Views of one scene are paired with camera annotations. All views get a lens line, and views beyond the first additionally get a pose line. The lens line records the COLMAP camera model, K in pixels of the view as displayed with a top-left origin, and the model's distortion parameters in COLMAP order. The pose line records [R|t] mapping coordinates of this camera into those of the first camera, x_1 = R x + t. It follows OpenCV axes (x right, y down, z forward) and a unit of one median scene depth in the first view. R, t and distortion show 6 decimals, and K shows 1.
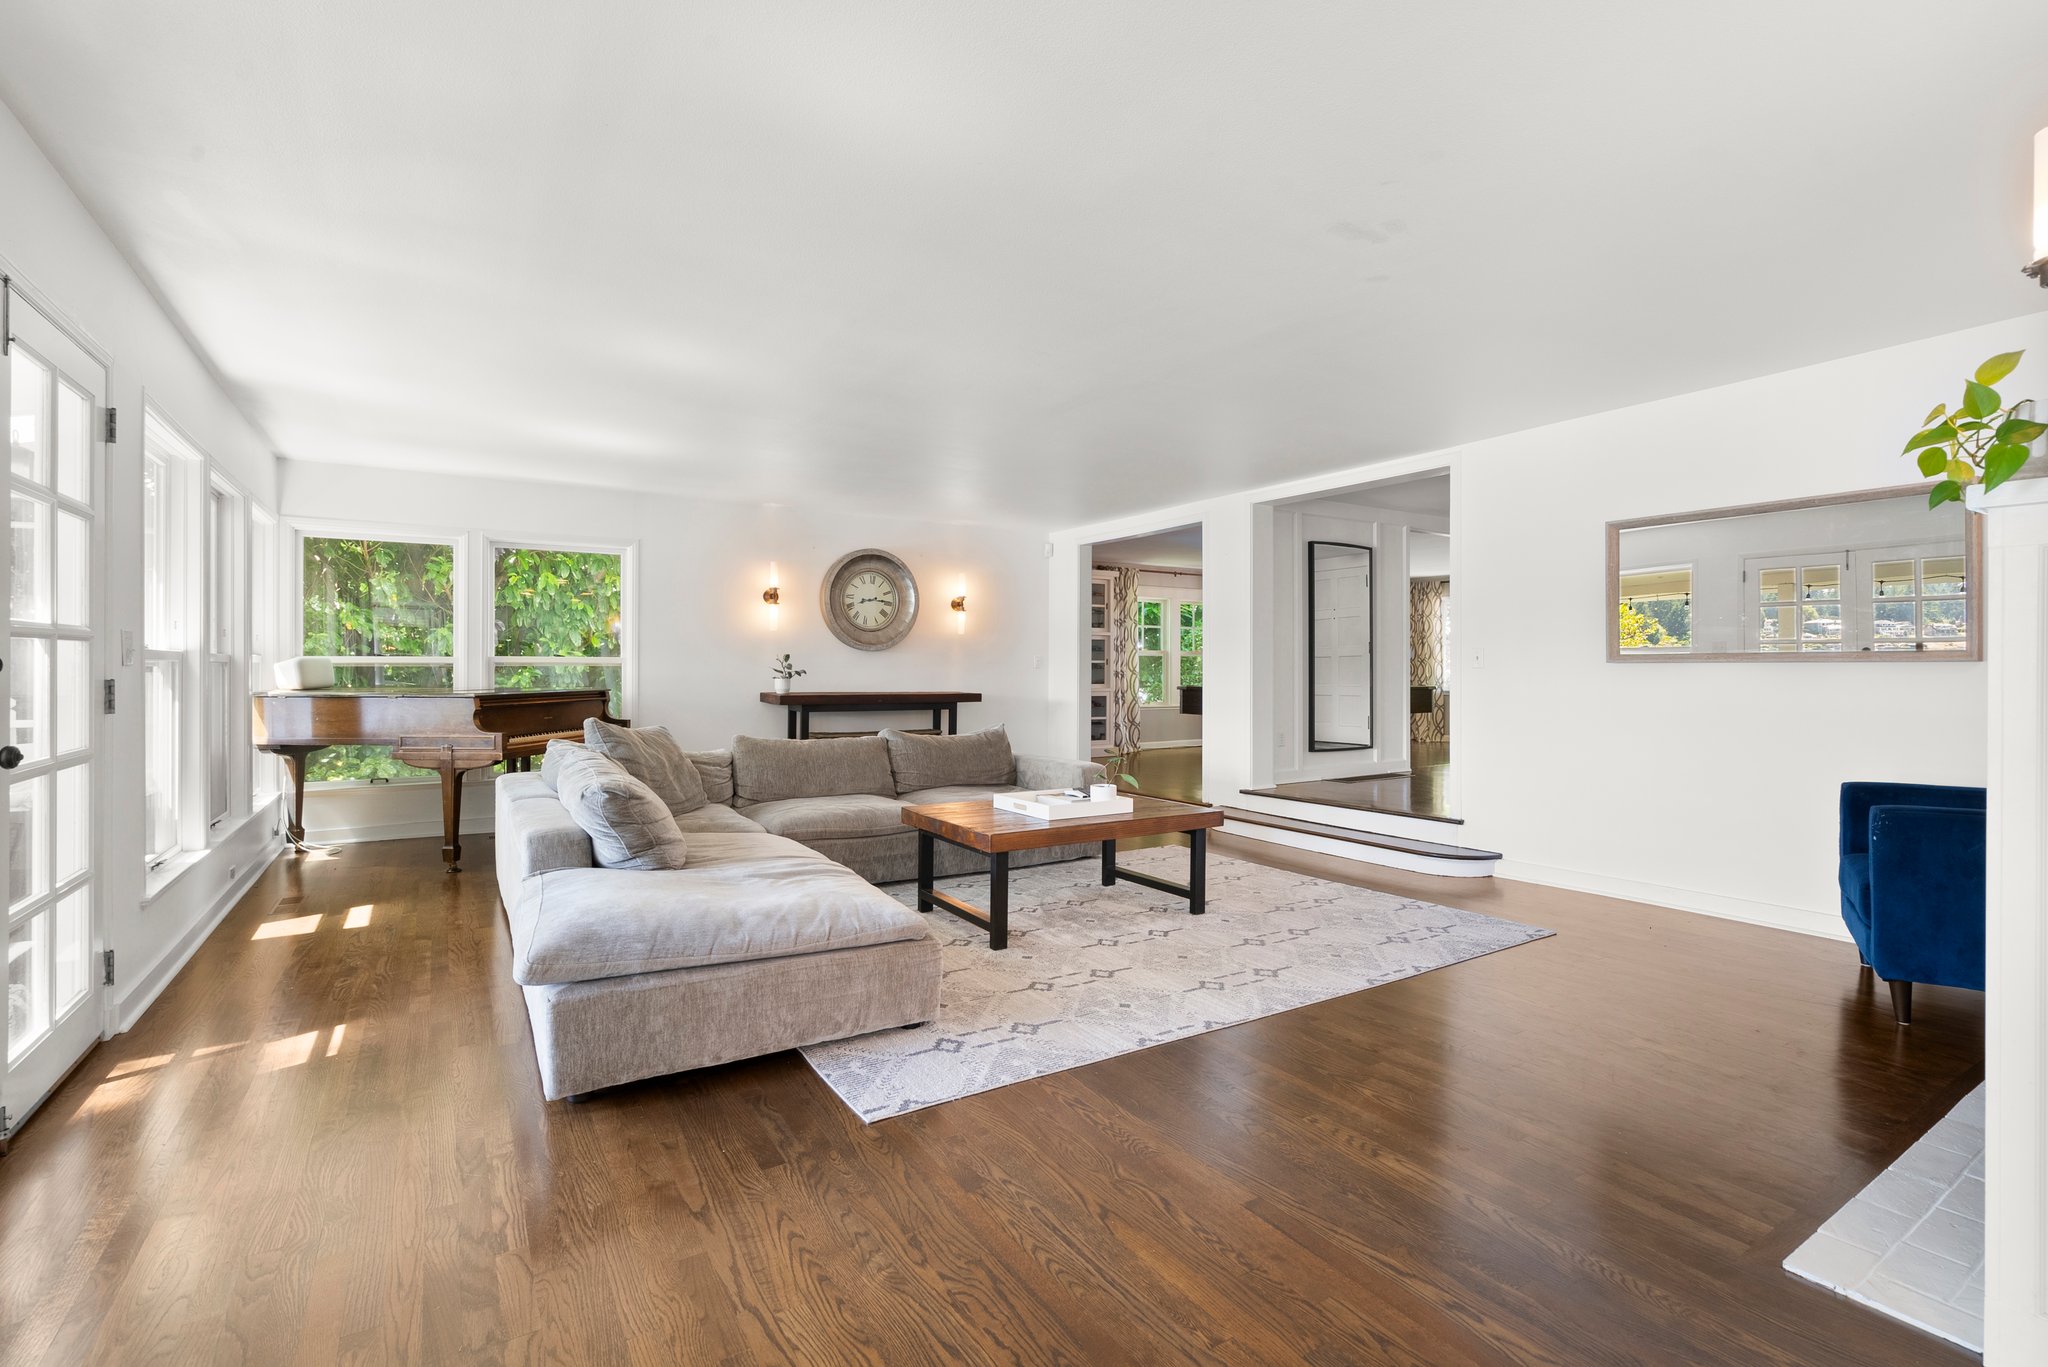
lens RADIAL K [[940.4, 0, 1026.9], [0, 940.4, 664.9], [0, 0, 1]] dist [-0.011947, 0.004501]
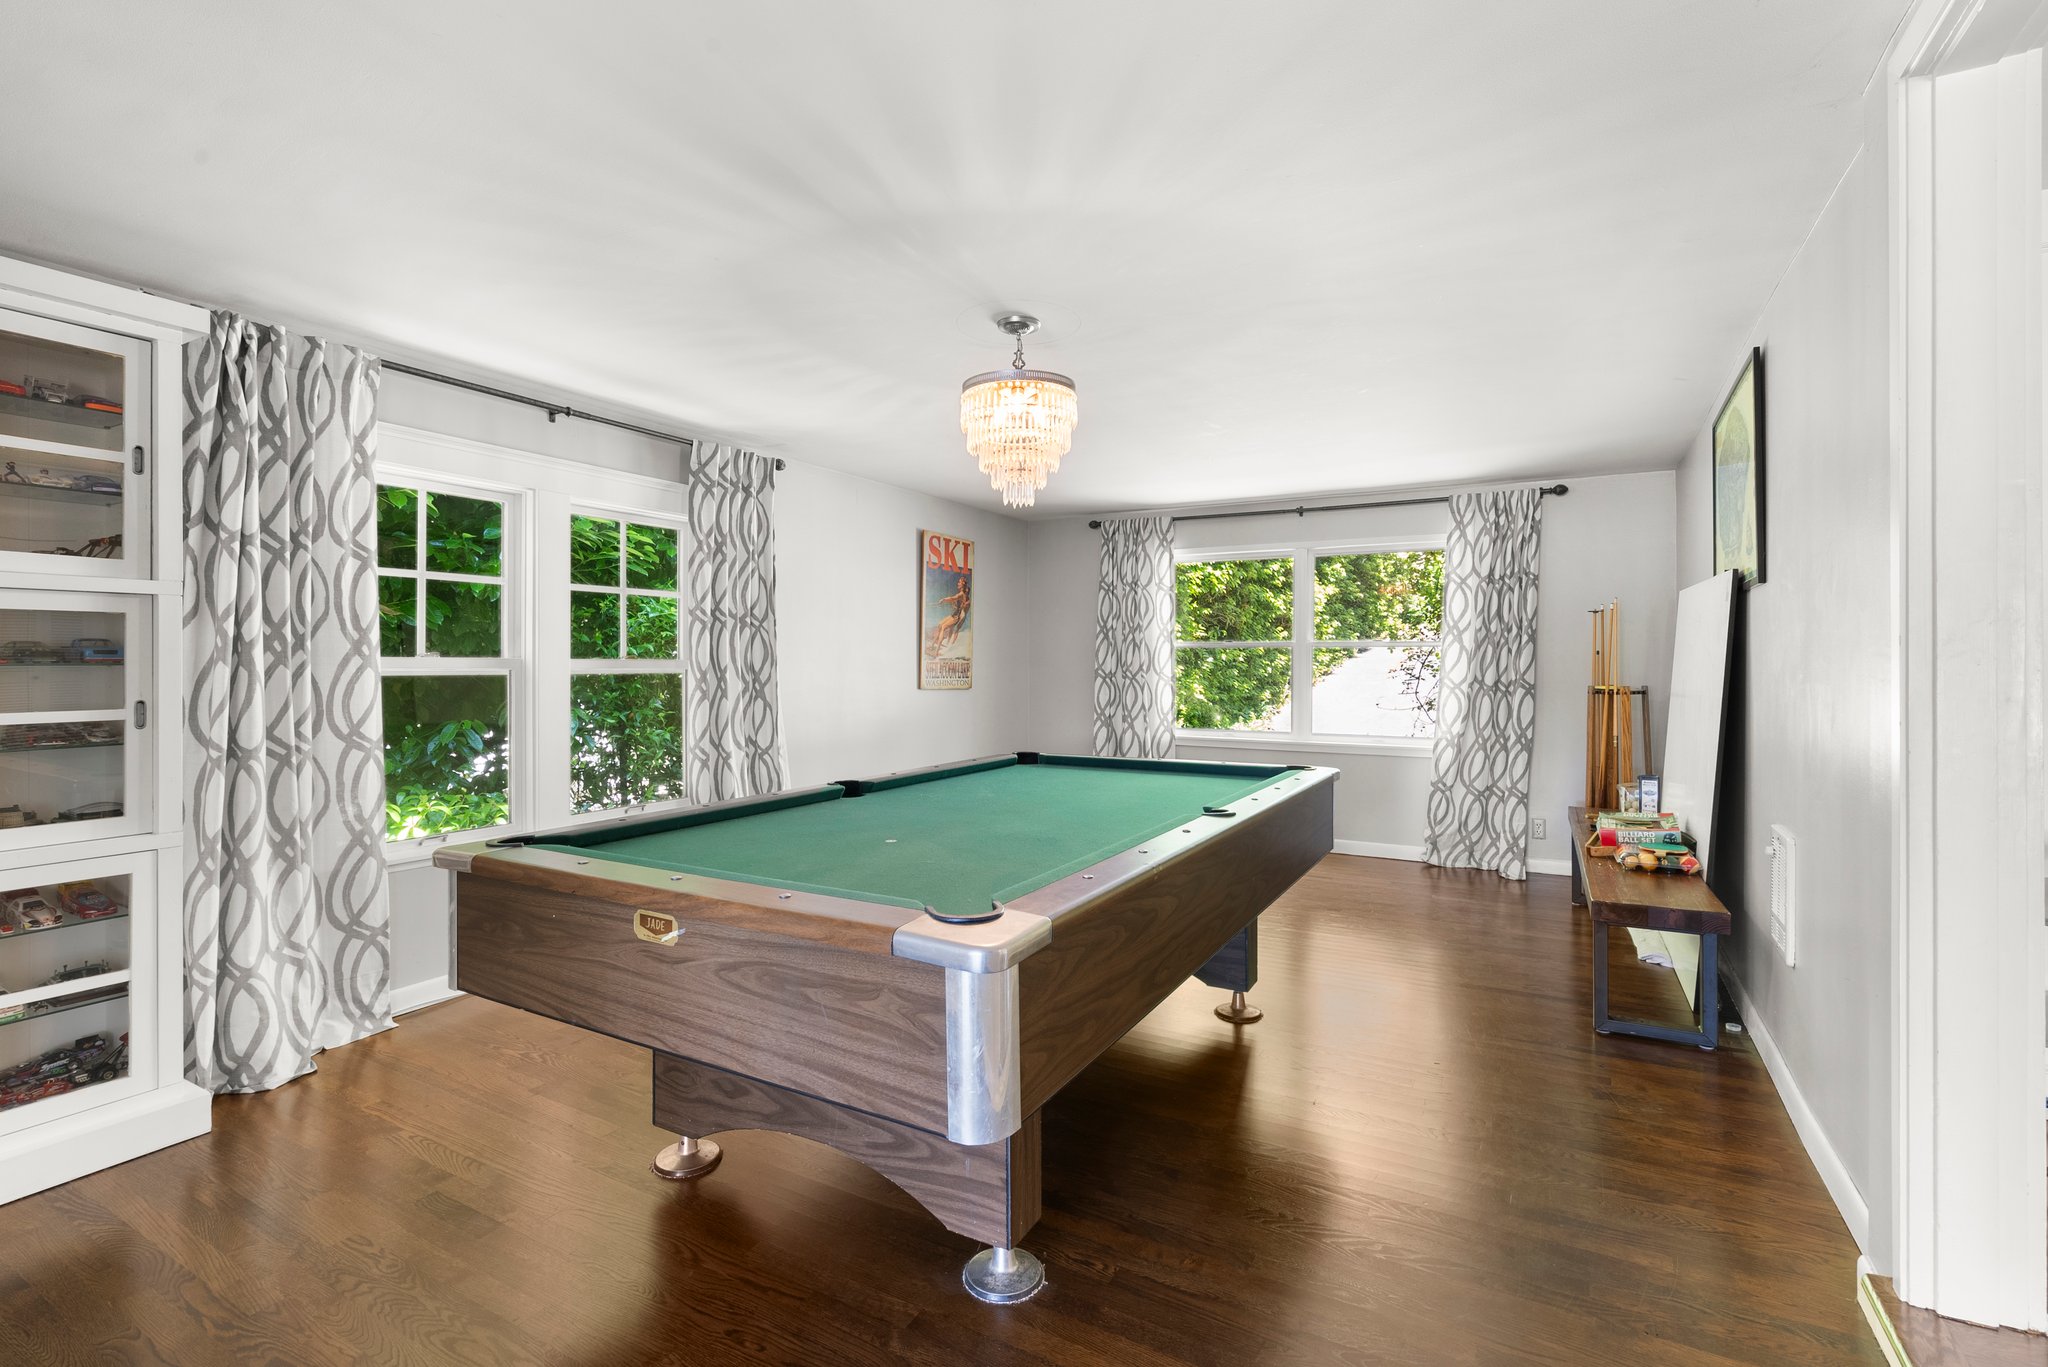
lens RADIAL K [[940.4, 0, 1026.9], [0, 940.4, 664.9], [0, 0, 1]] dist [-0.011947, 0.004501]
pose [[0.883317, -0.002545, 0.468769, 0.158093], [-0.000265, 0.999982, 0.005928, -0.015406], [-0.468776, -0.005361, 0.883301, 0.678040]]
